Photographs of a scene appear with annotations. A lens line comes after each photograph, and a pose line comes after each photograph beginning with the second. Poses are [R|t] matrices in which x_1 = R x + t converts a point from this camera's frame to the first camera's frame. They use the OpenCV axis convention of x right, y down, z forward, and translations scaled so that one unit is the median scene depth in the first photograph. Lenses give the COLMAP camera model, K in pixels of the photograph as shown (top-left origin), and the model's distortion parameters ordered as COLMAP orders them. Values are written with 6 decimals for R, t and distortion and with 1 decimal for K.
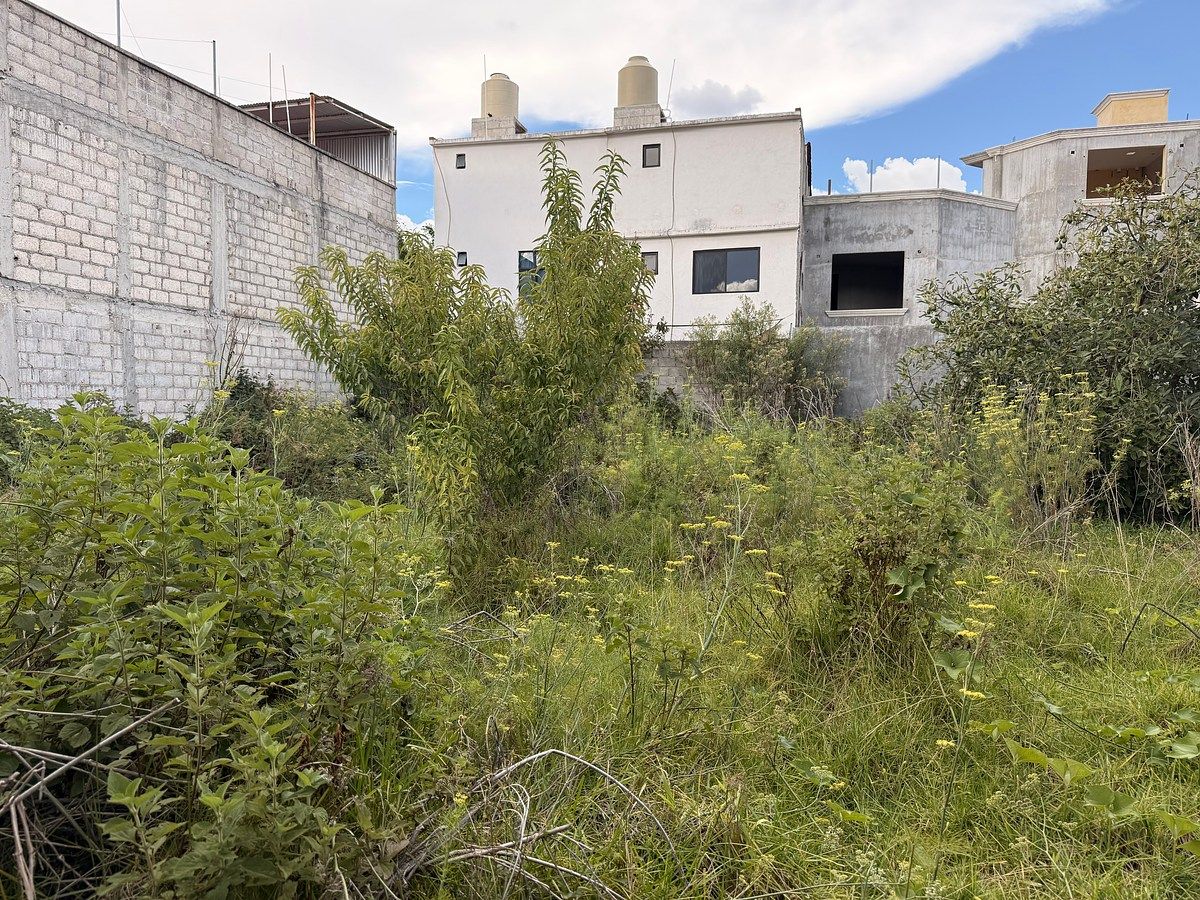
lens RADIAL K [[834.4, 0, 588.3], [0, 834.4, 455.5], [0, 0, 1]] dist [0.025633, -0.032188]
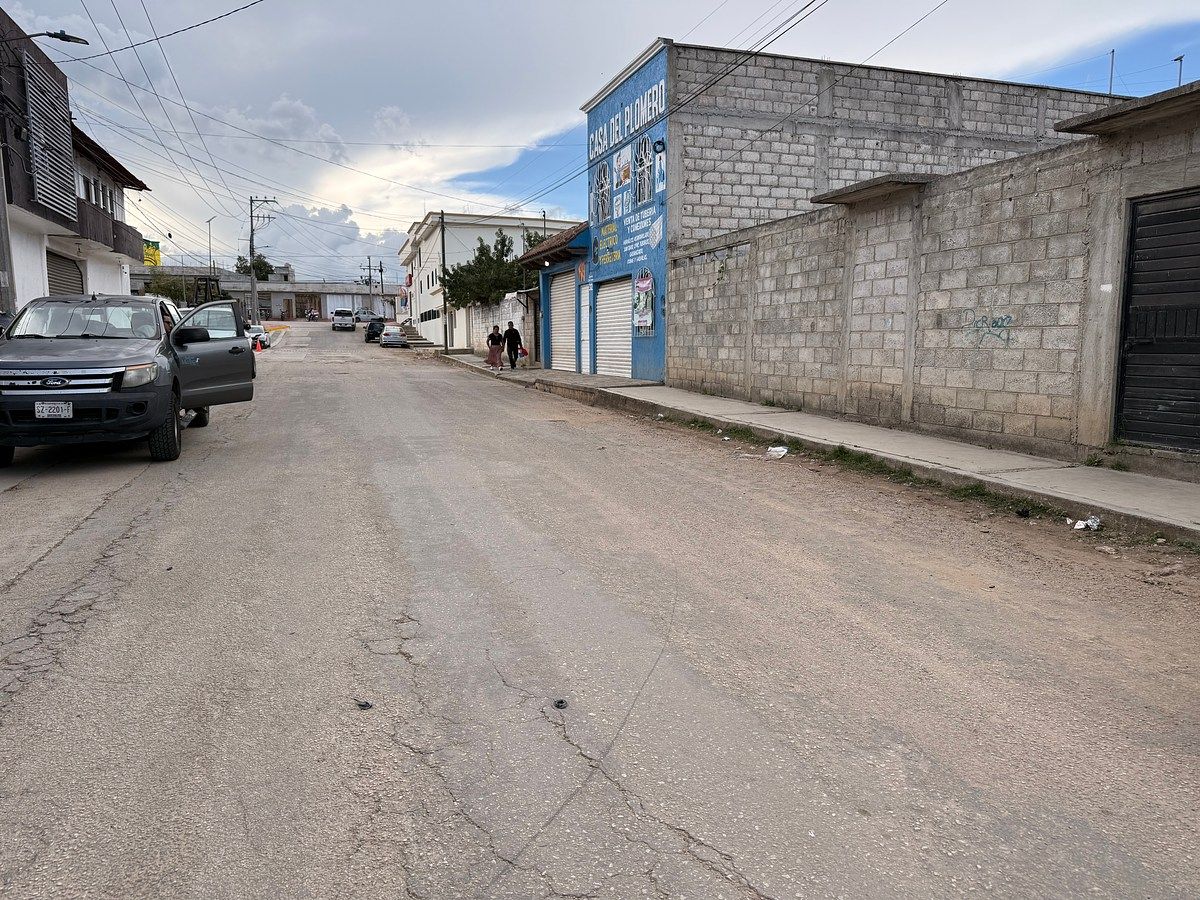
lens RADIAL K [[834.4, 0, 599.3], [0, 834.4, 457.6], [0, 0, 1]] dist [0.025633, -0.032188]
pose [[0.560027, 0.098793, -0.822563, 0.201635], [-0.045606, 0.995035, 0.088458, 0.060416], [0.827218, -0.012025, 0.561753, -0.543092]]
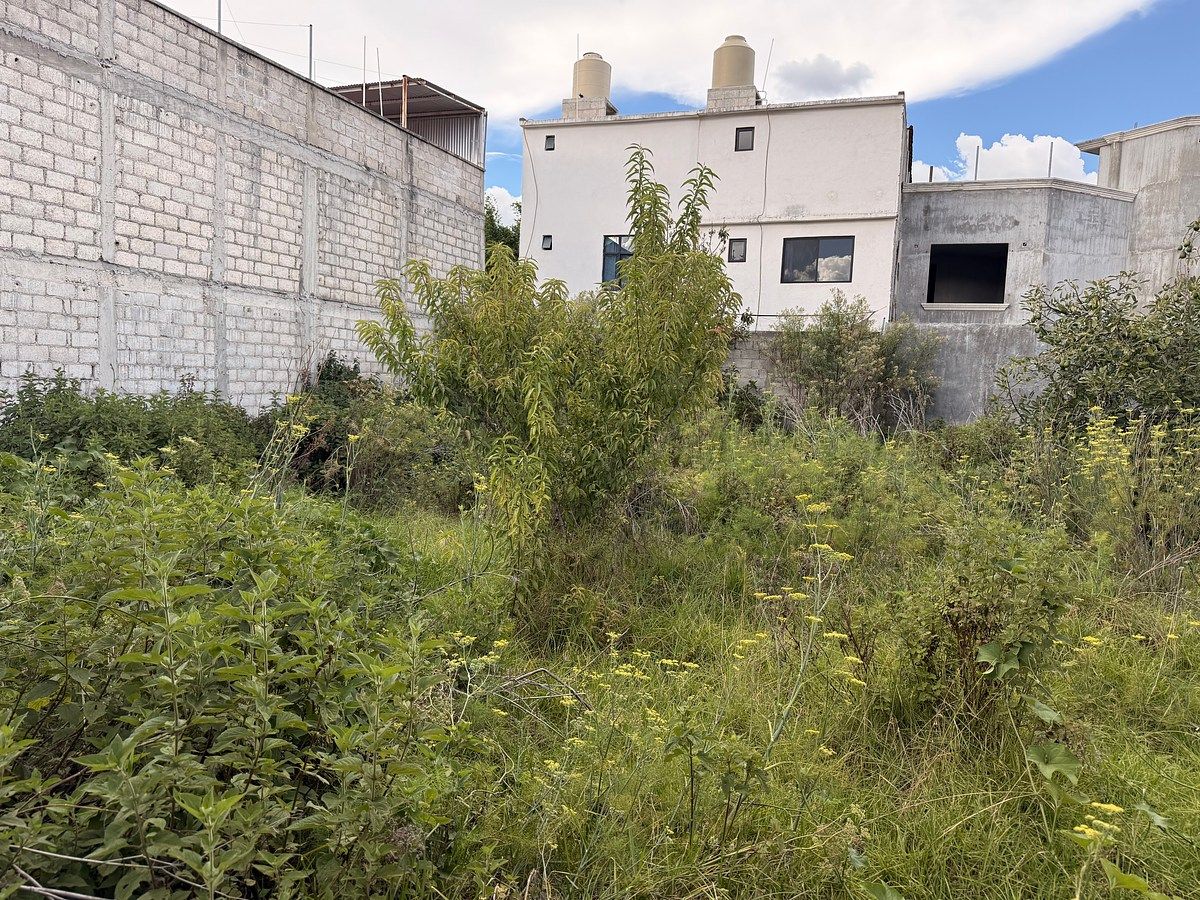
lens RADIAL K [[834.4, 0, 598.6], [0, 834.4, 453.5], [0, 0, 1]] dist [0.025633, -0.032188]
pose [[0.995820, 0.041197, -0.081517, 0.001393], [-0.039000, 0.998837, 0.028359, -0.023138], [0.082591, -0.025061, 0.996268, 0.011986]]
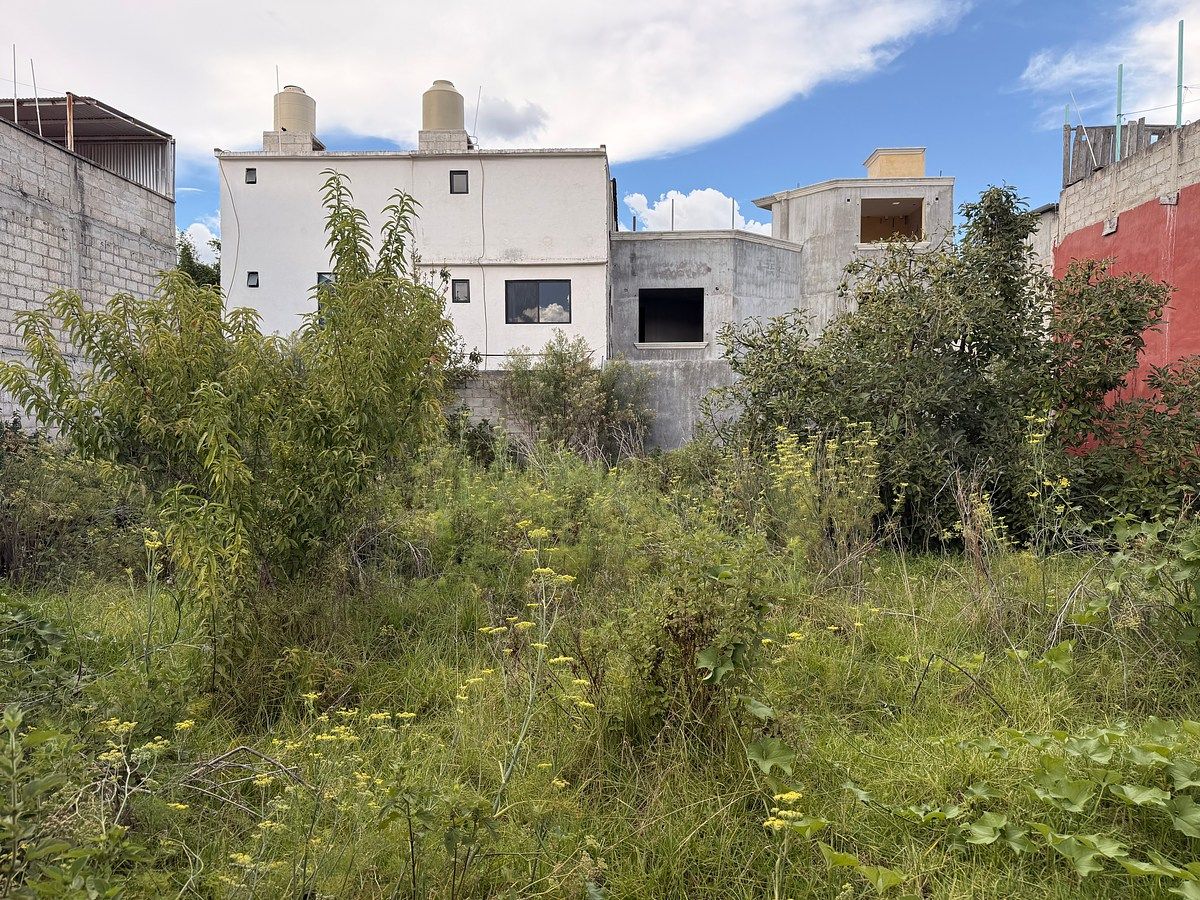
lens RADIAL K [[834.4, 0, 598.3], [0, 834.4, 458.1], [0, 0, 1]] dist [0.025633, -0.032188]
pose [[0.973826, -0.019144, 0.226488, 0.009656], [0.024215, 0.999514, -0.019634, -0.018758], [-0.226002, 0.024604, 0.973816, 0.024653]]
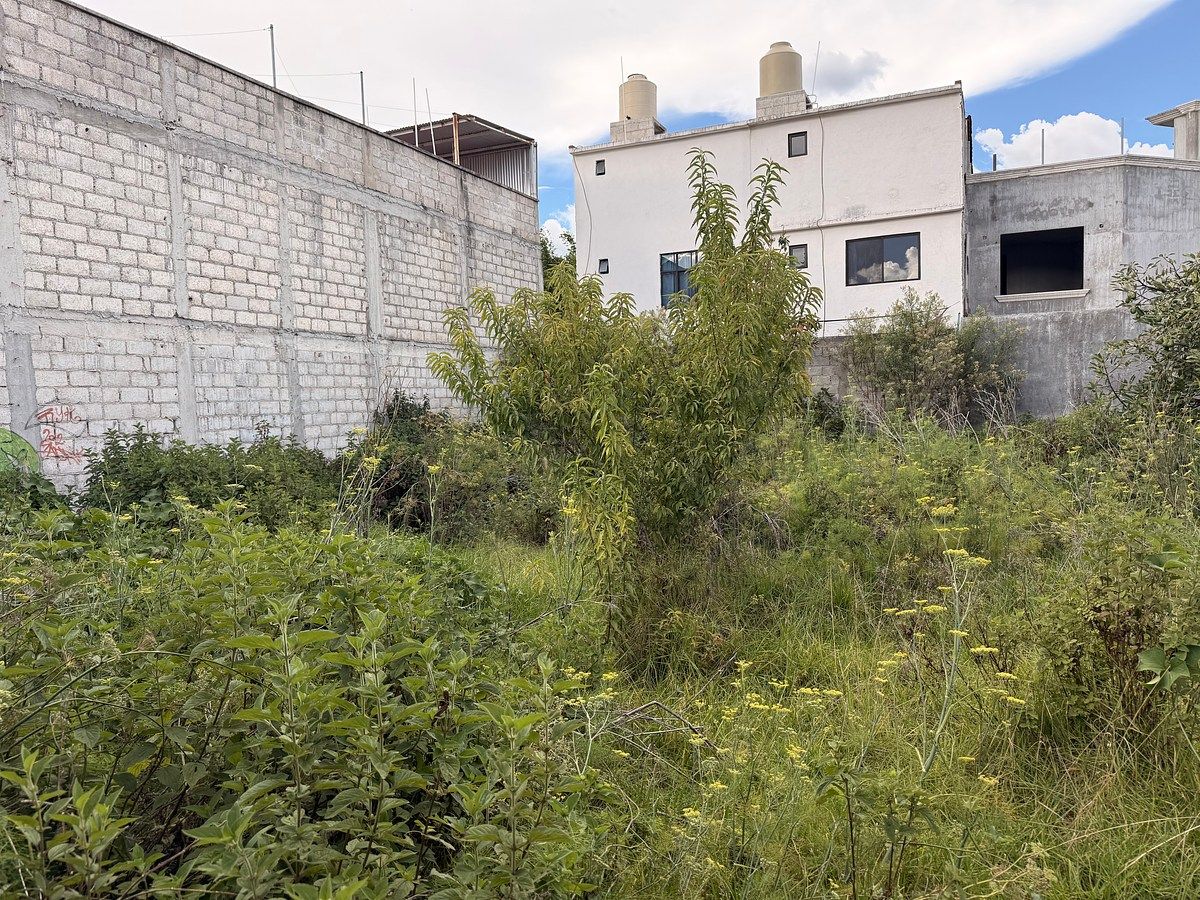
lens RADIAL K [[834.4, 0, 604.4], [0, 834.4, 458.6], [0, 0, 1]] dist [0.025633, -0.032188]
pose [[0.987813, -0.027446, -0.153203, -0.008612], [0.028830, 0.999561, 0.006818, -0.020452], [0.152949, -0.011152, 0.988171, 0.026616]]
